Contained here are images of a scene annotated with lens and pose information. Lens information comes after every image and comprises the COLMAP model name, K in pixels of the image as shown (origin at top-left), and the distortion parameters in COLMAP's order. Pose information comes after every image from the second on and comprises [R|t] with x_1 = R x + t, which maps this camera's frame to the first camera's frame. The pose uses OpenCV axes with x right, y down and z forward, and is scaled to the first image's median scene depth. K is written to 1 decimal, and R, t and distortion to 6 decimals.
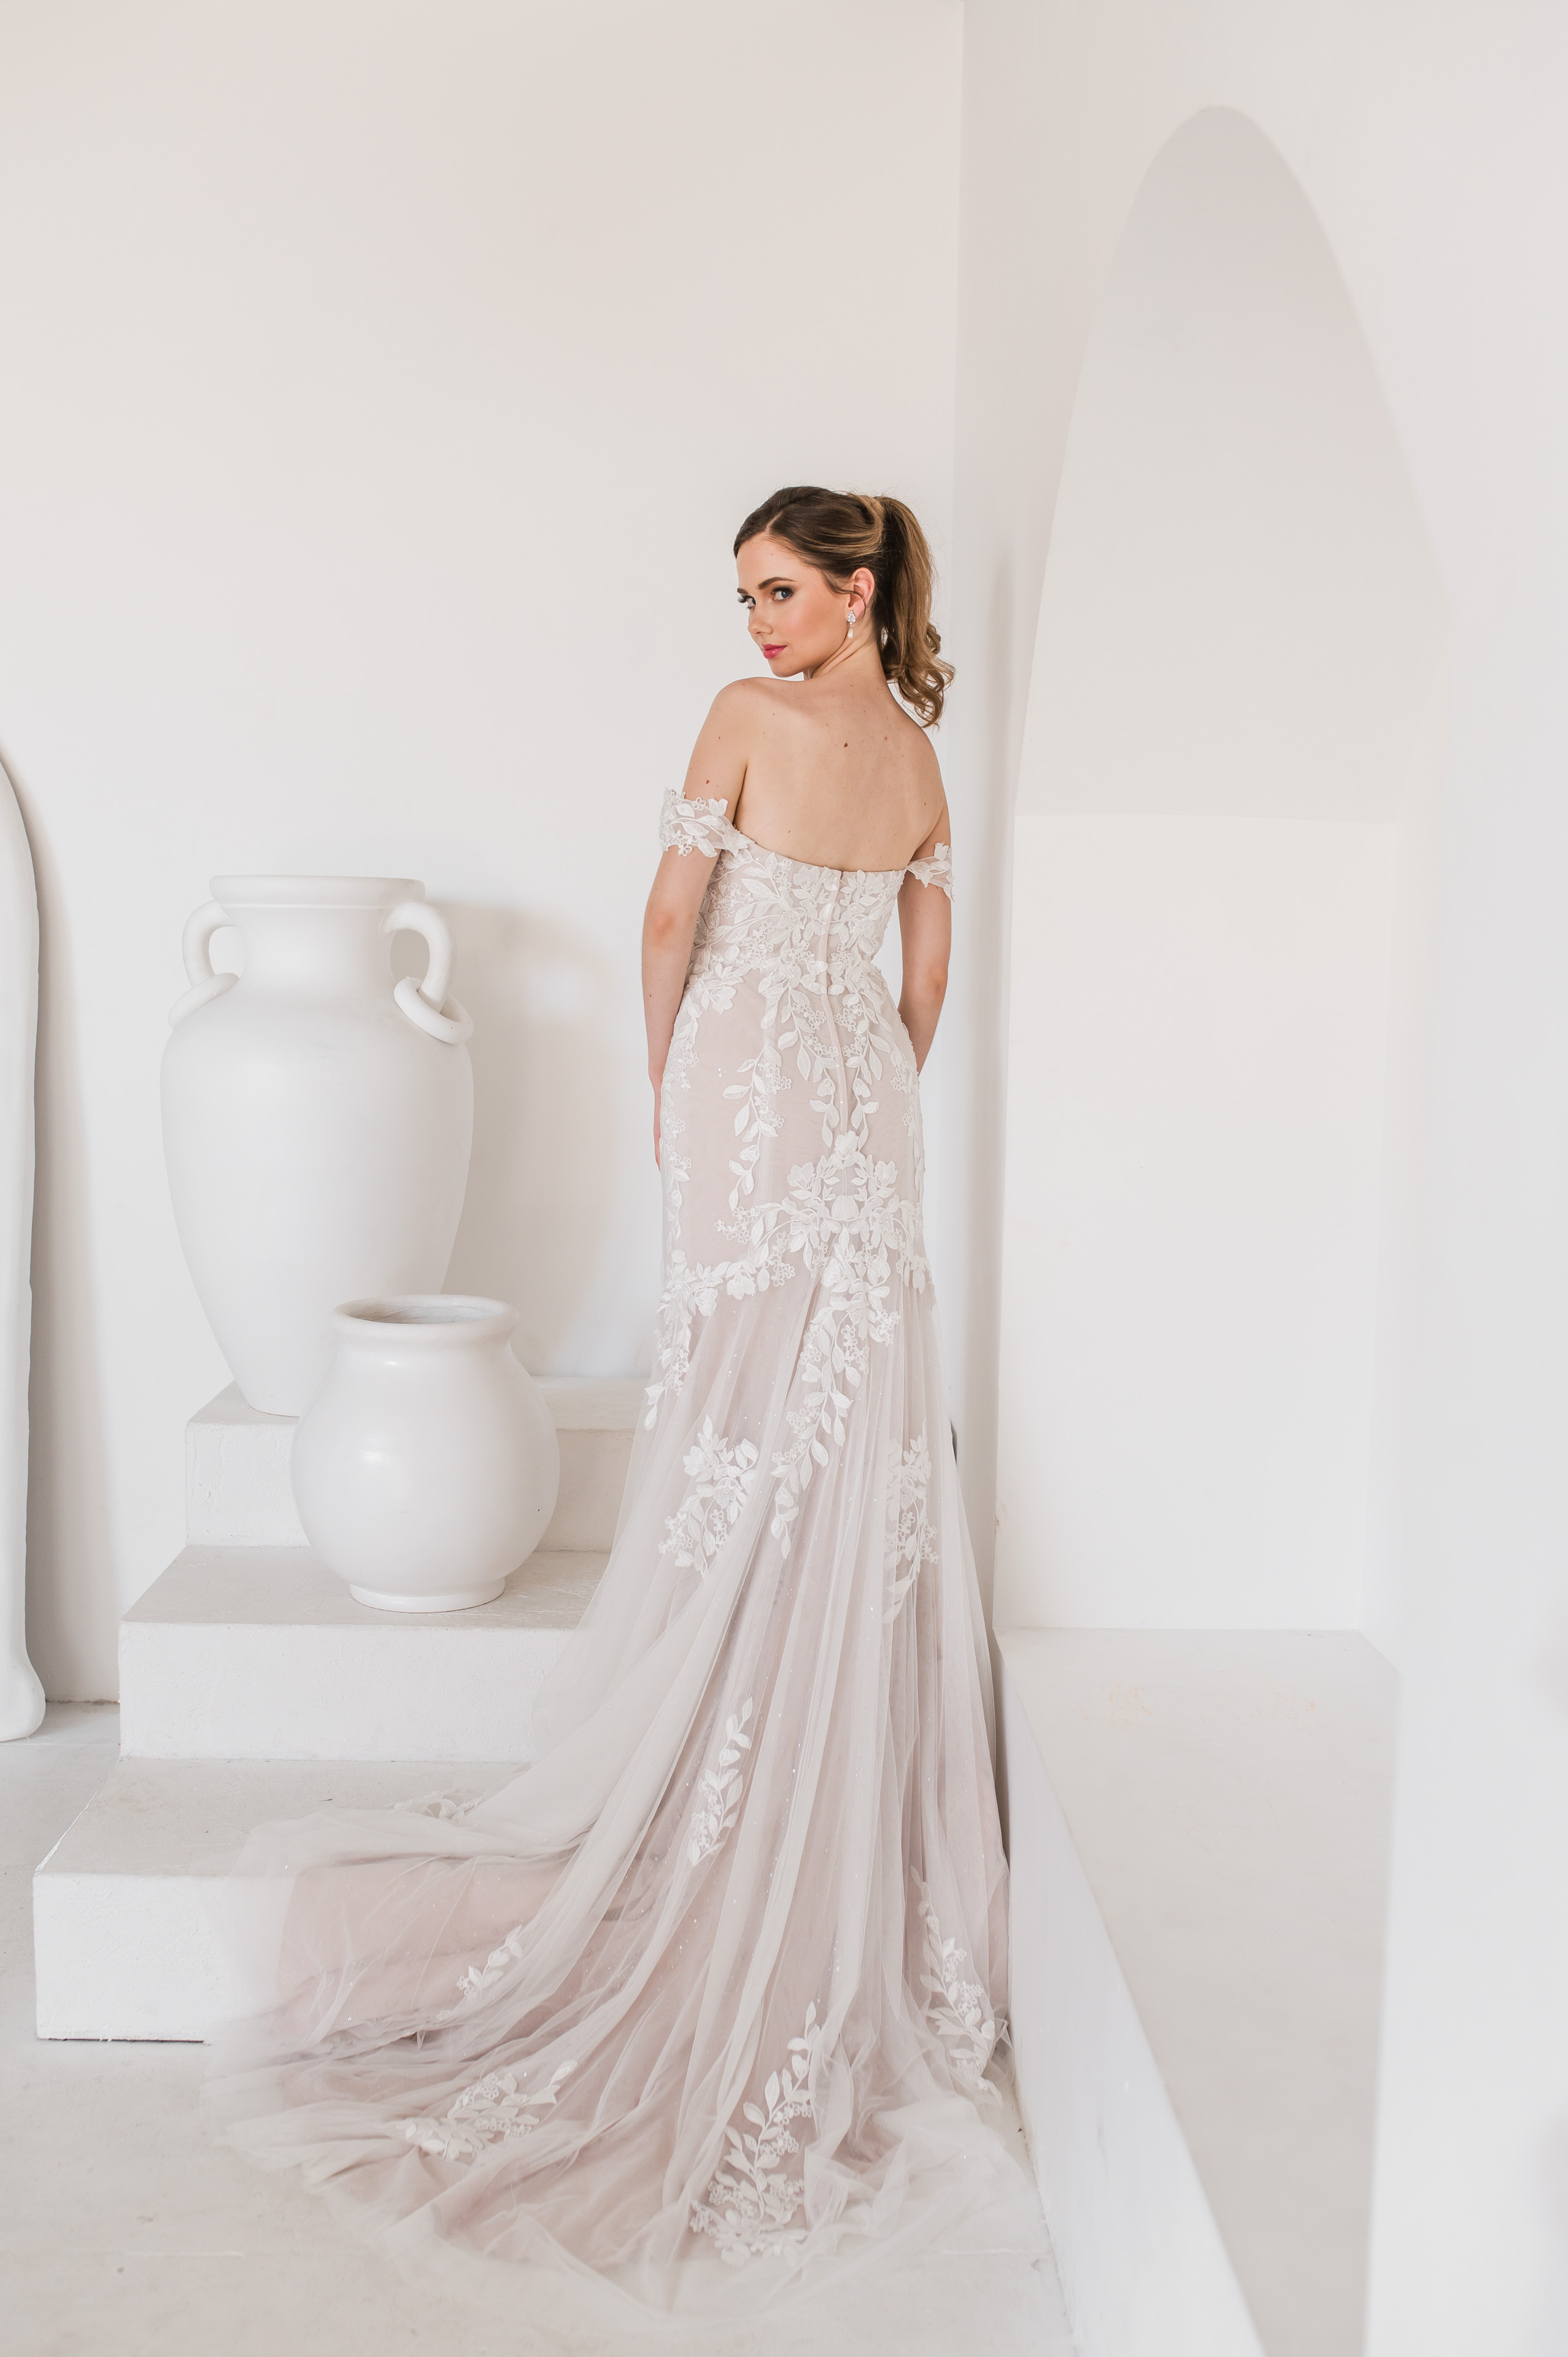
lens RADIAL K [[2231.3, 0, 784.0], [0, 2231.3, 1178.5], [0, 0, 1]] dist [-0.017621, 0.029661]
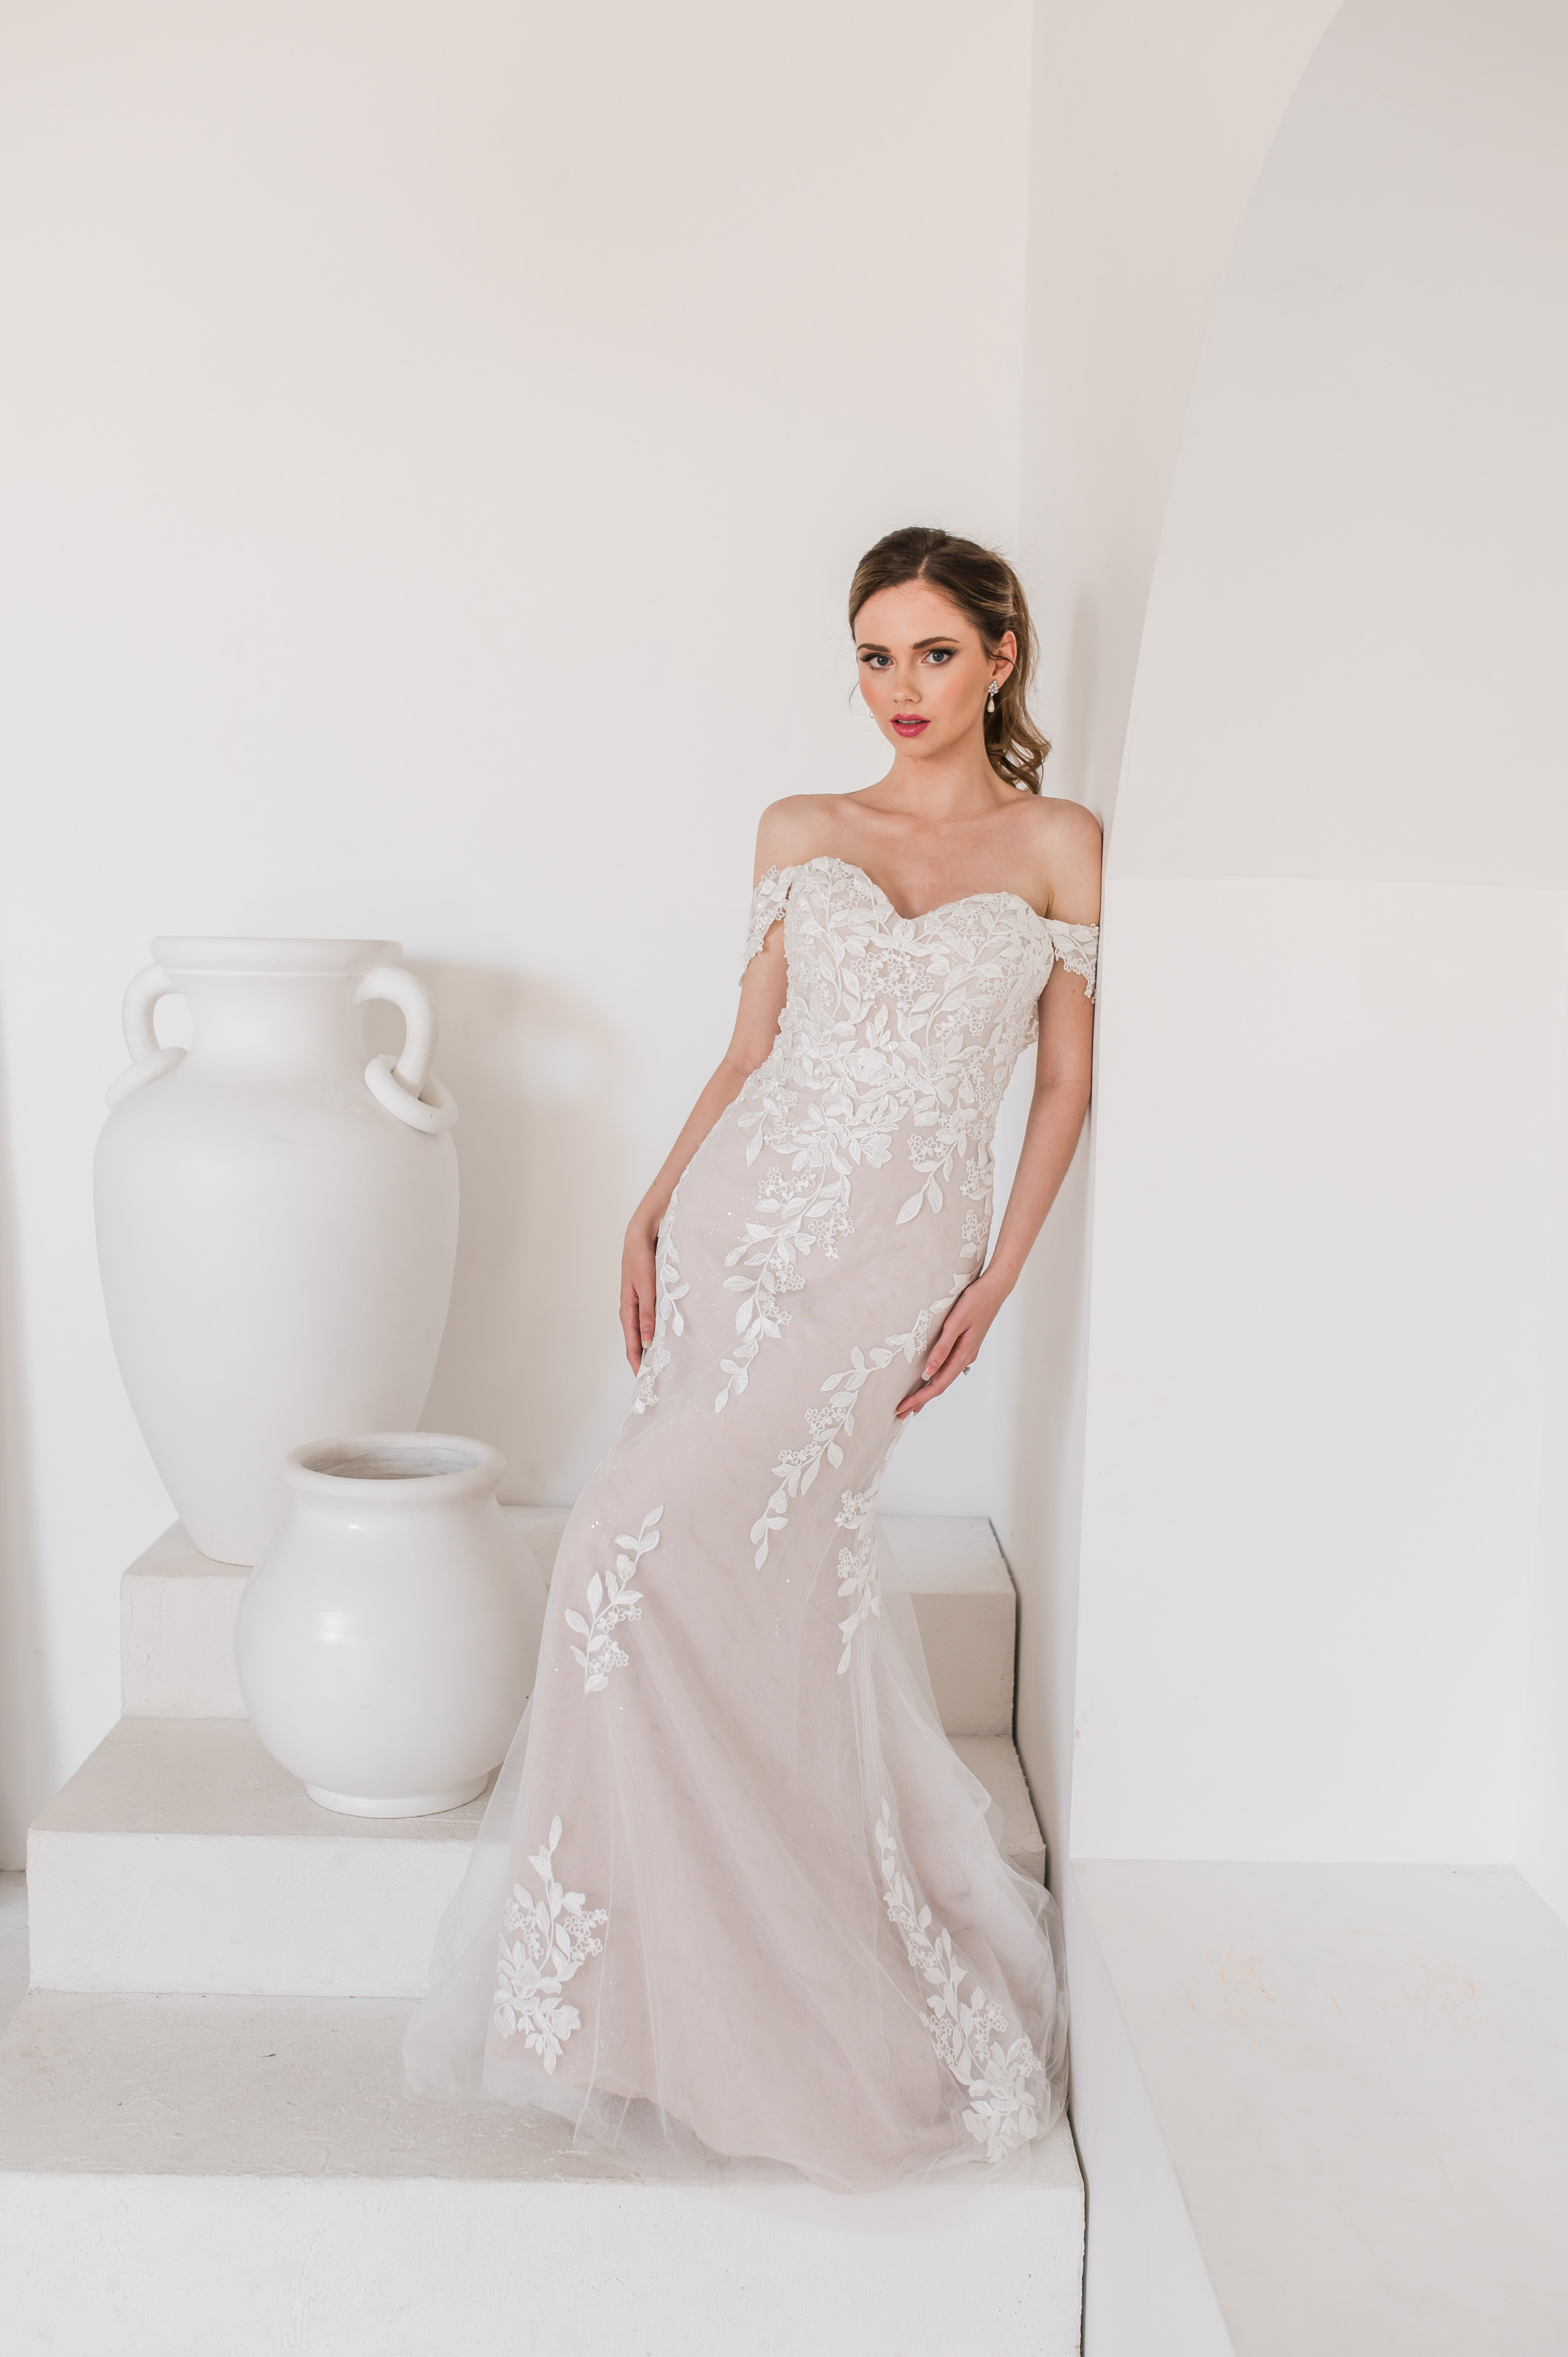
lens RADIAL K [[2231.3, 0, 784.0], [0, 2231.3, 1178.5], [0, 0, 1]] dist [-0.017621, 0.029661]
pose [[0.999815, 0.004044, -0.018793, 0.002010], [-0.004000, 0.999989, 0.002338, -0.045764], [0.018802, -0.002262, 0.999821, 0.148772]]
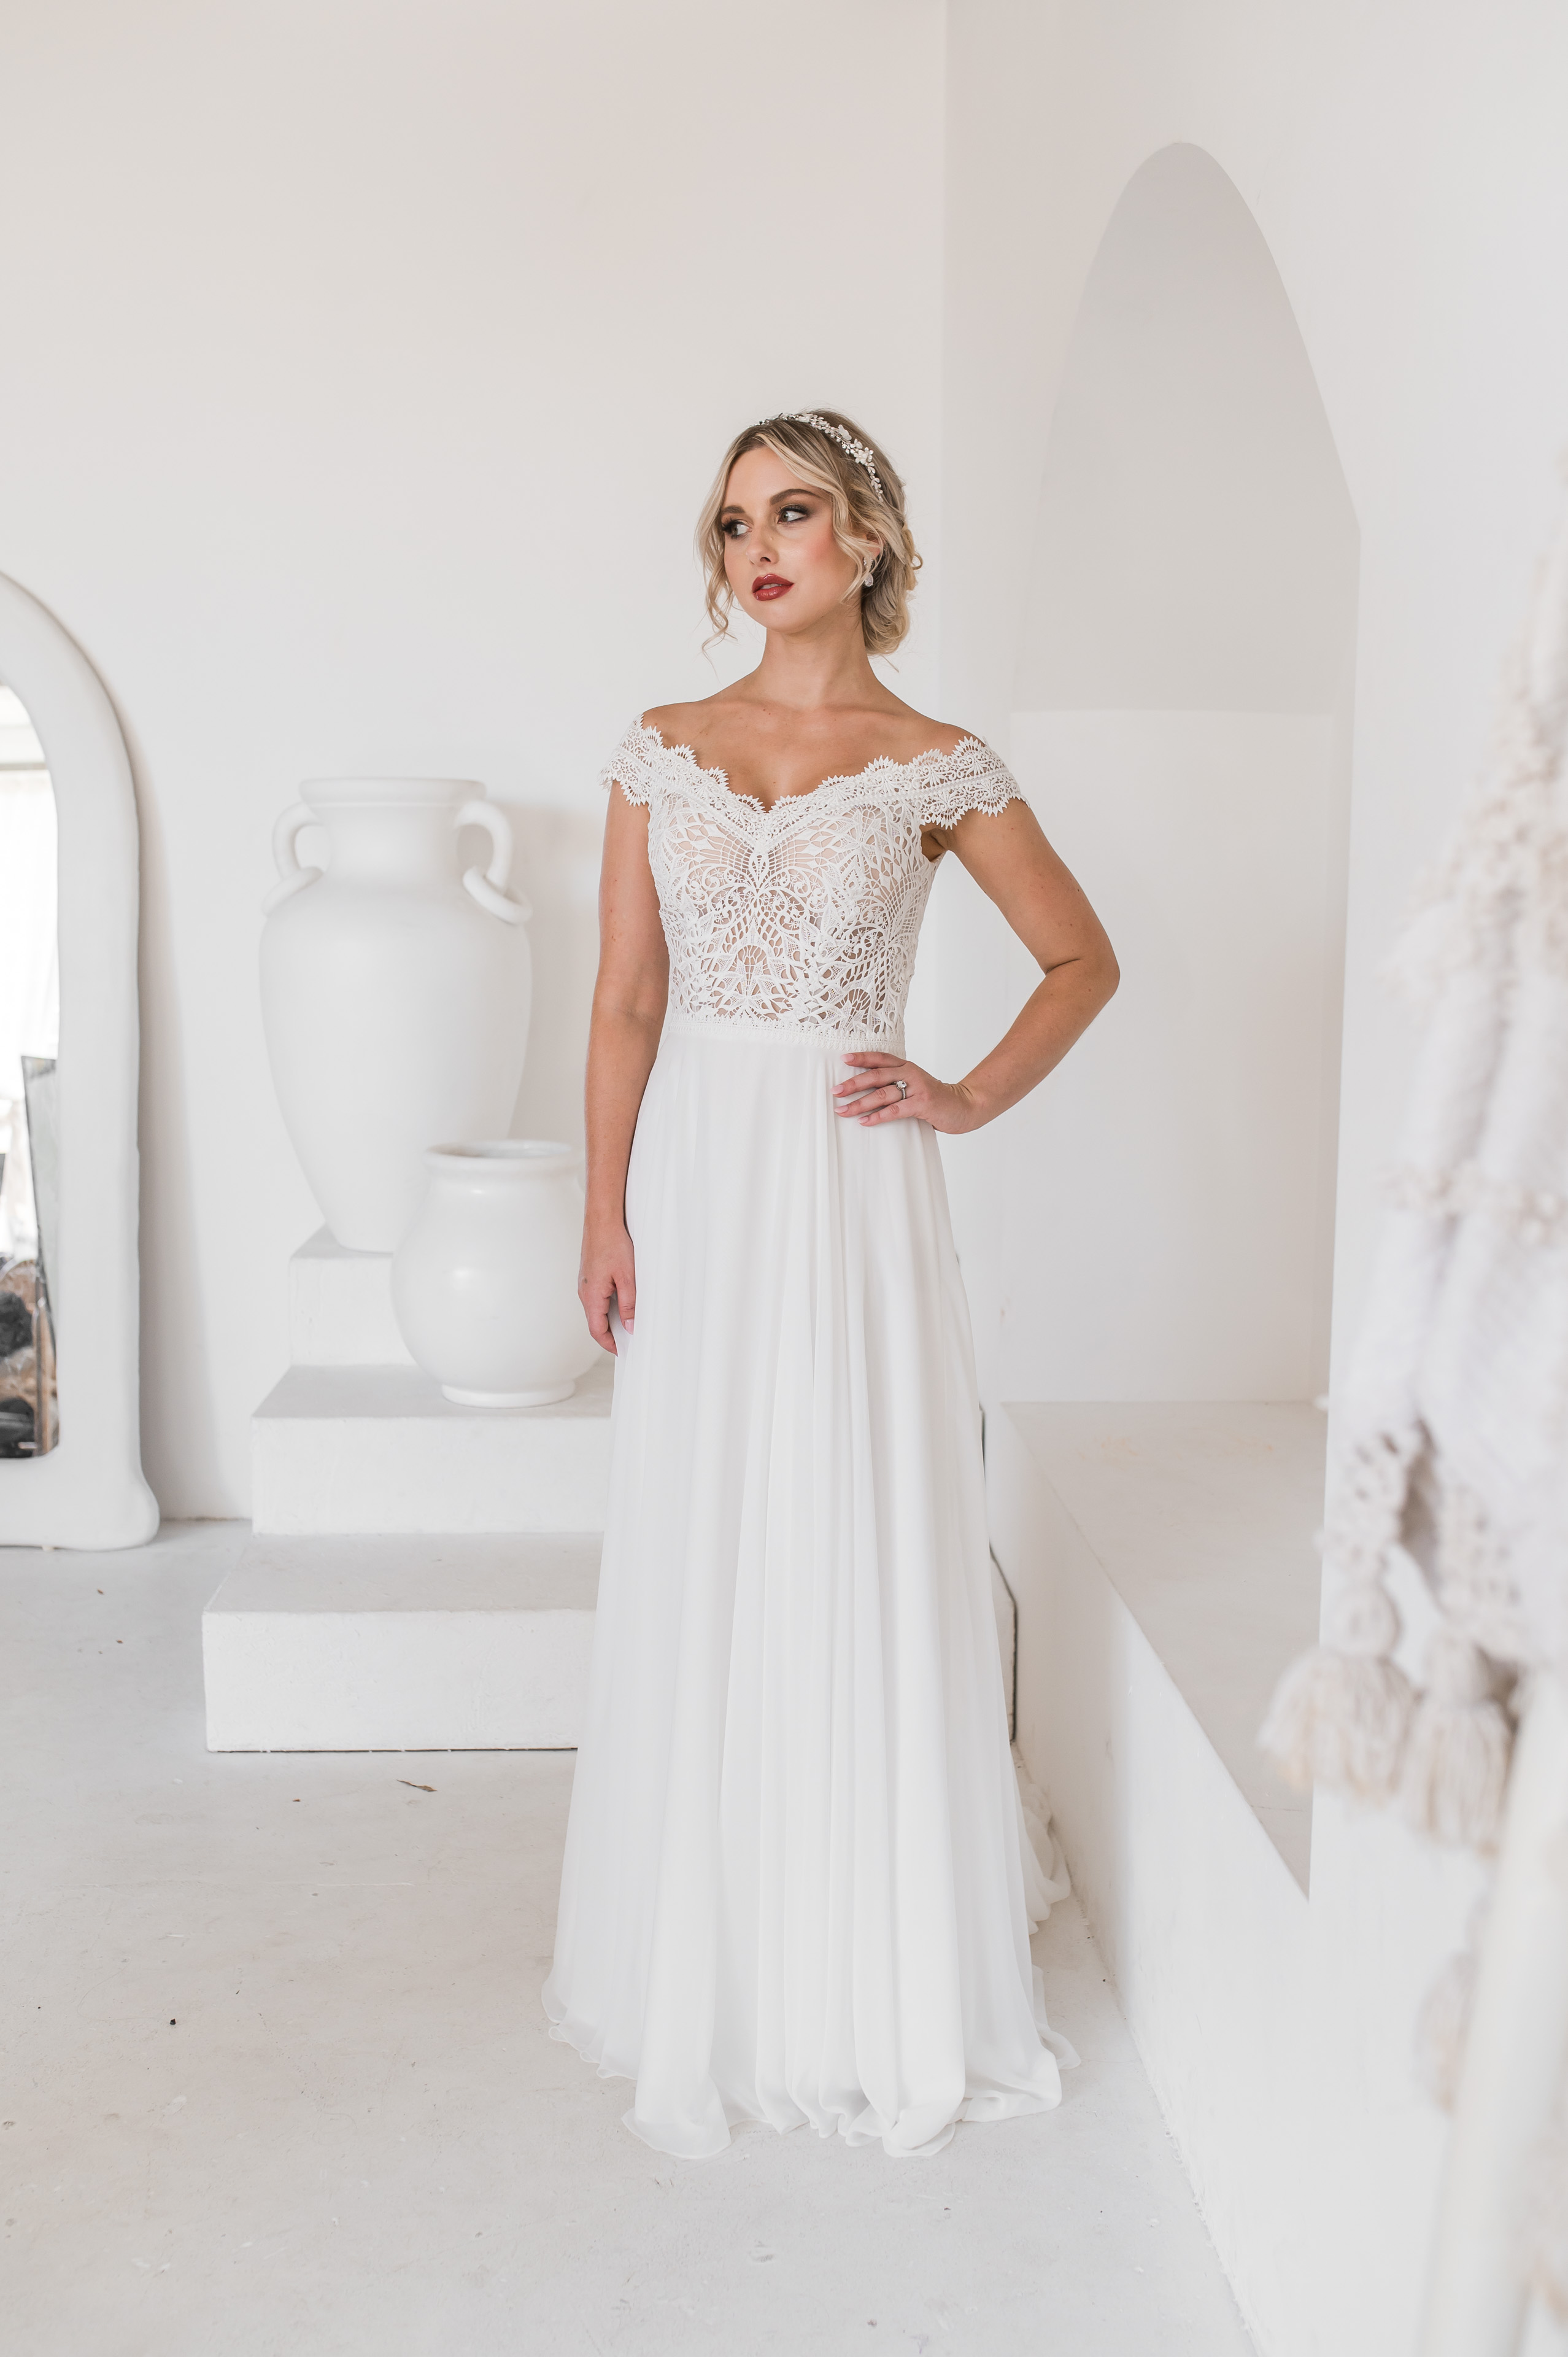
lens RADIAL K [[2245.8, 0, 776.3], [0, 2245.8, 1185.8], [0, 0, 1]] dist [-0.011059, 0.006106]
pose [[0.999607, -0.017016, 0.022284, -0.042506], [0.016413, 0.999501, 0.026991, 0.045355], [-0.022732, -0.026615, 0.999387, -0.161523]]
